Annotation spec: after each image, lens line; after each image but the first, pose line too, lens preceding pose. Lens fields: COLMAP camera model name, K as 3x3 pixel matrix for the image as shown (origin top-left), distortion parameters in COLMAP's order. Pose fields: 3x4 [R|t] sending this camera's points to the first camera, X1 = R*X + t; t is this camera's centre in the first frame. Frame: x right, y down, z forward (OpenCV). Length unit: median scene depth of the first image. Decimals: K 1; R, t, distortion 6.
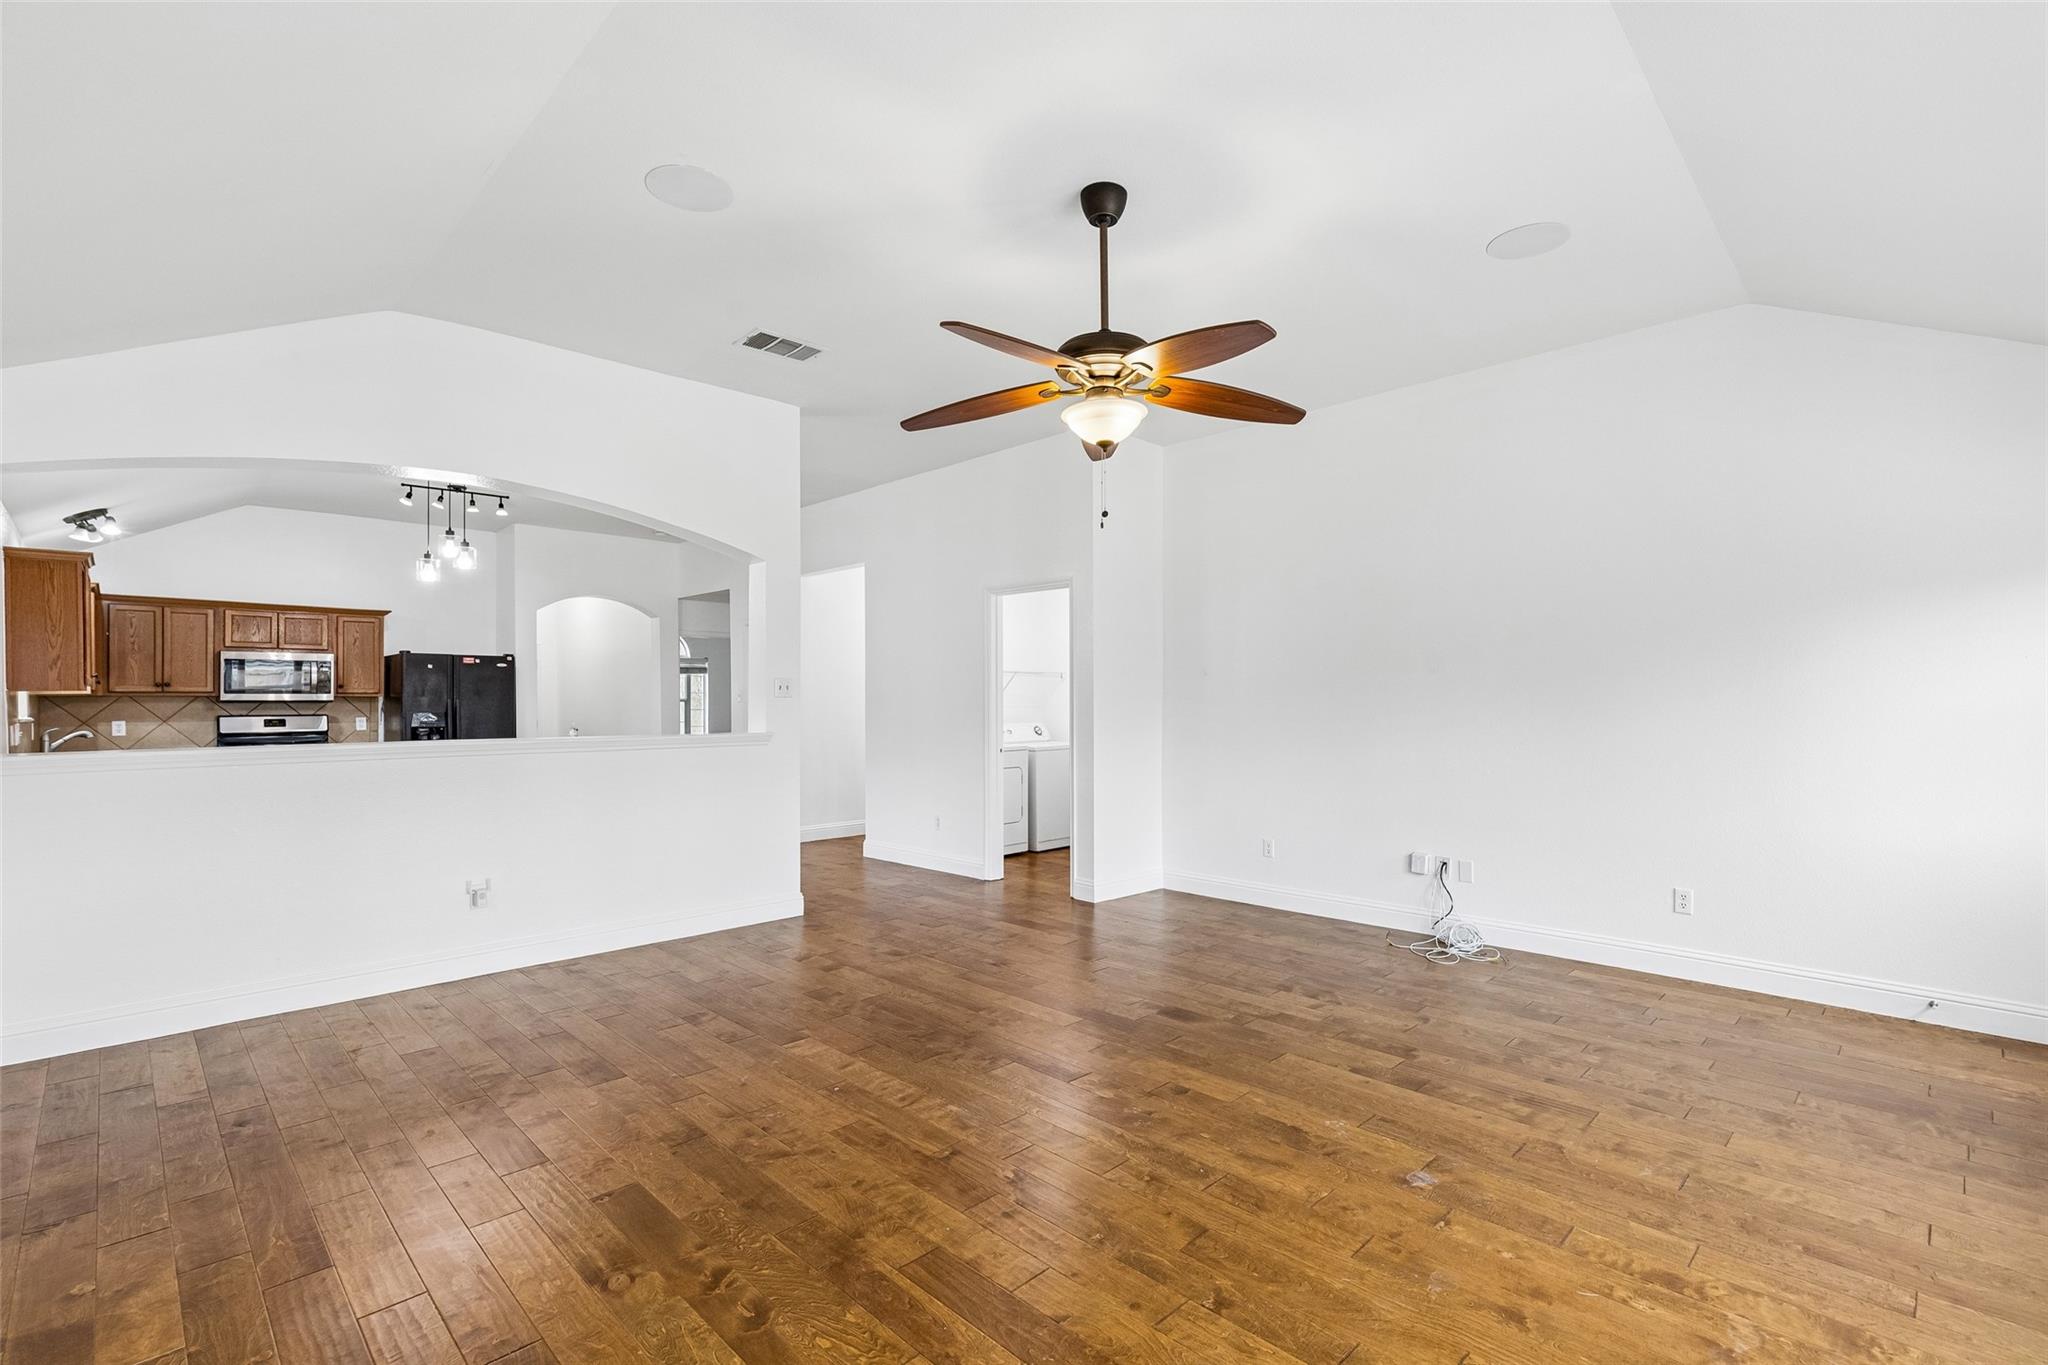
lens RADIAL K [[925.8, 0, 1030.5], [0, 925.8, 696.7], [0, 0, 1]] dist [0.011404, -0.001945]
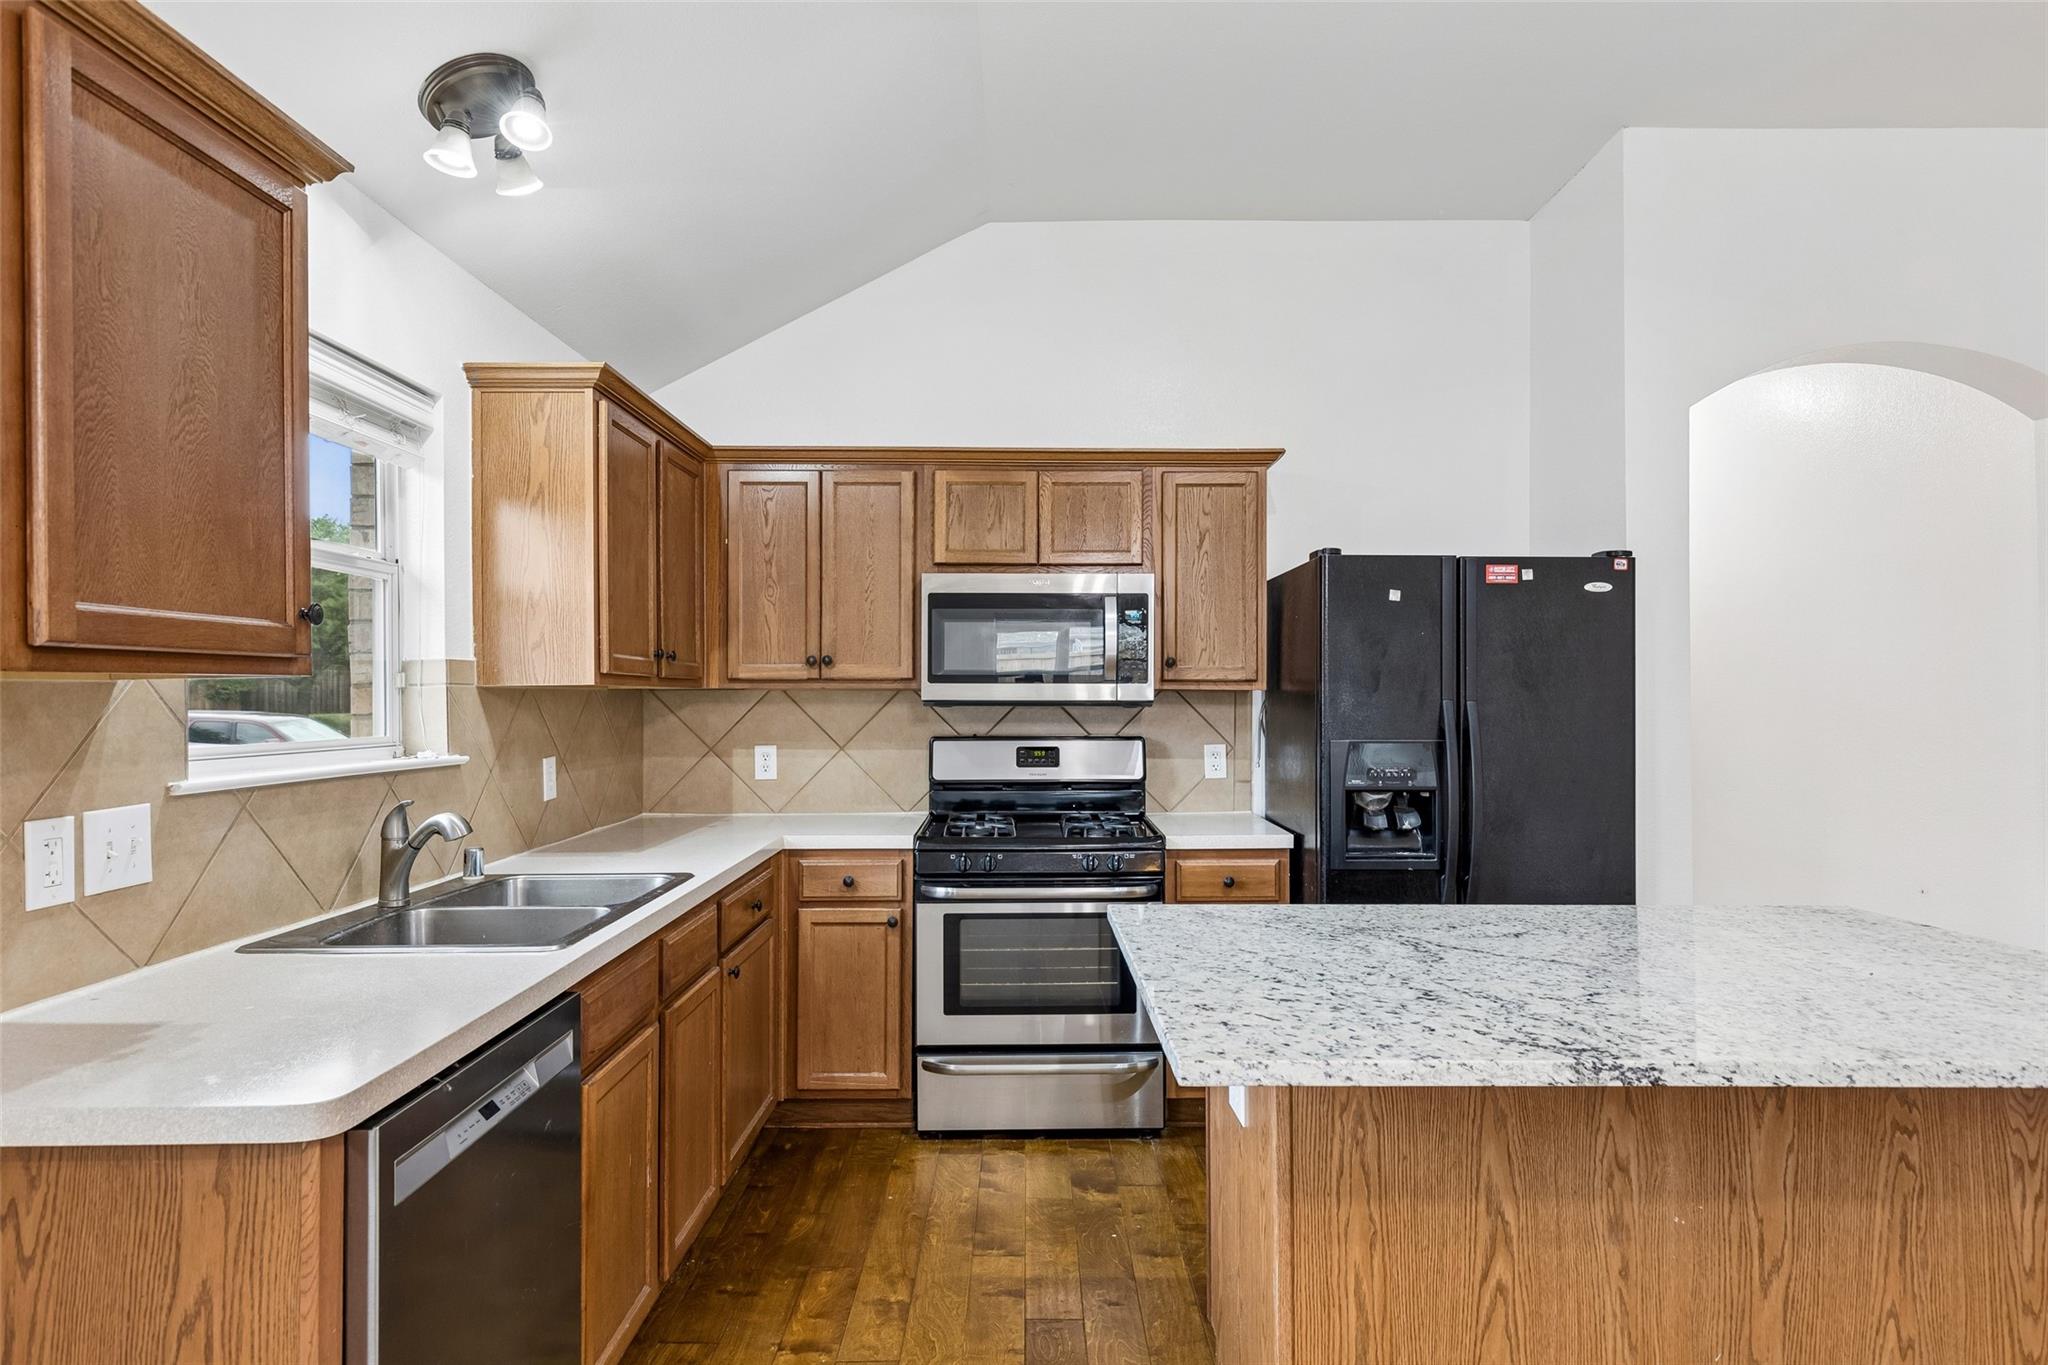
lens RADIAL K [[1155.6, 0, 1027.5], [0, 1155.6, 681.1], [0, 0, 1]] dist [0.008481, 0.001958]
pose [[0.716517, -0.003476, -0.697561, -0.509694], [0.000758, 0.999991, -0.004204, -0.002291], [0.697569, 0.002483, 0.716513, 0.697993]]
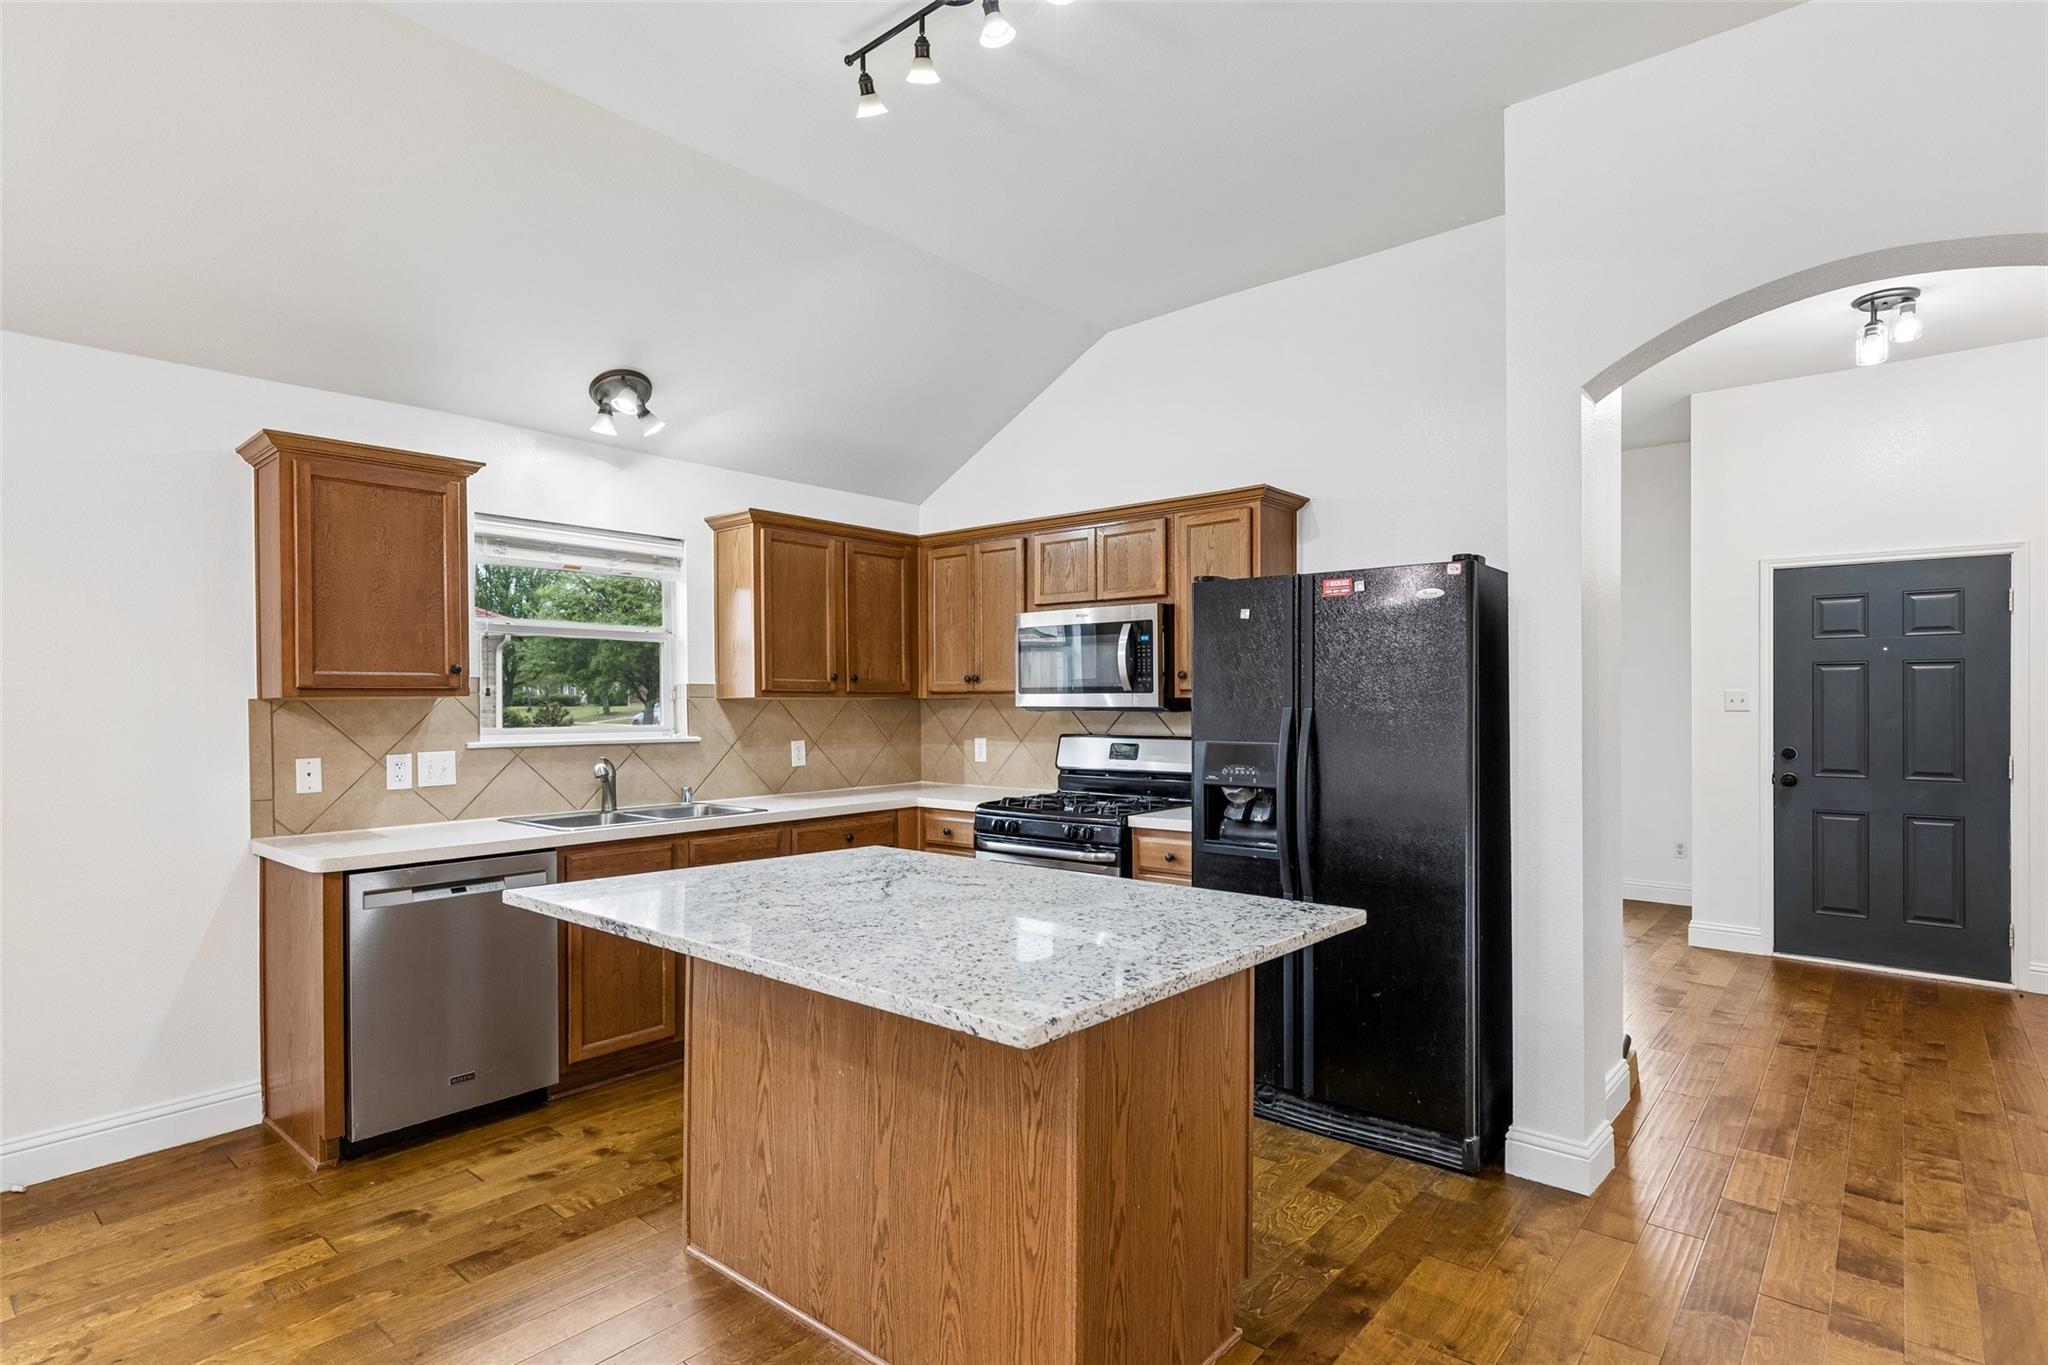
lens RADIAL K [[1024.6, 0, 1034.5], [0, 1024.6, 697.5], [0, 0, 1]] dist [0.004240, -0.000303]
pose [[0.092852, 0.000432, -0.995680, -0.290827], [0.008665, 0.999962, 0.001242, -0.002041], [0.995642, -0.008743, 0.092845, 0.974706]]
